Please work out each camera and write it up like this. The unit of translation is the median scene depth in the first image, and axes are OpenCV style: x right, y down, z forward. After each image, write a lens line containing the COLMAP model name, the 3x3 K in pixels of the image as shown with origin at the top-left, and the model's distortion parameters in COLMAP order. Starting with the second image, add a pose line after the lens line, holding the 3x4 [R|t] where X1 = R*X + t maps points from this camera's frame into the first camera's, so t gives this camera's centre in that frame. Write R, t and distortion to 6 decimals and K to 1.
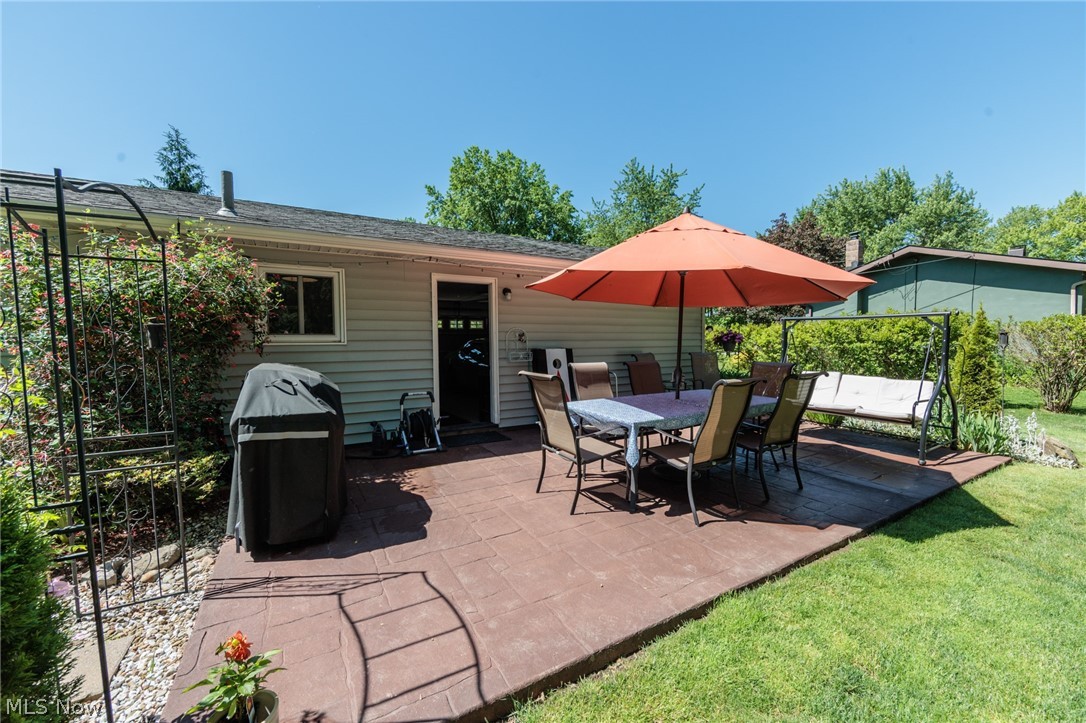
lens RADIAL K [[428.7, 0, 552.2], [0, 428.7, 362.9], [0, 0, 1]] dist [-0.002695, -0.000106]
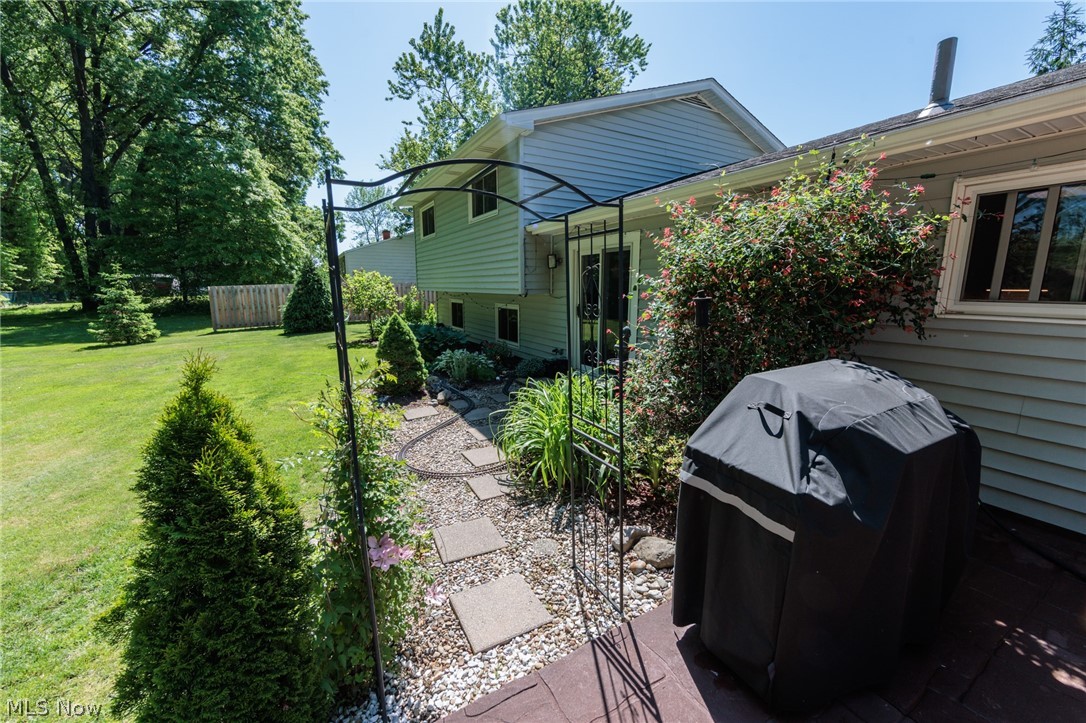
lens RADIAL K [[428.7, 0, 544.5], [0, 428.7, 359.6], [0, 0, 1]] dist [-0.002695, -0.000106]
pose [[-0.017930, 0.181424, -0.983241, -0.049590], [-0.052190, 0.981889, 0.182126, -0.074991], [0.998476, 0.054581, -0.008137, 0.488253]]
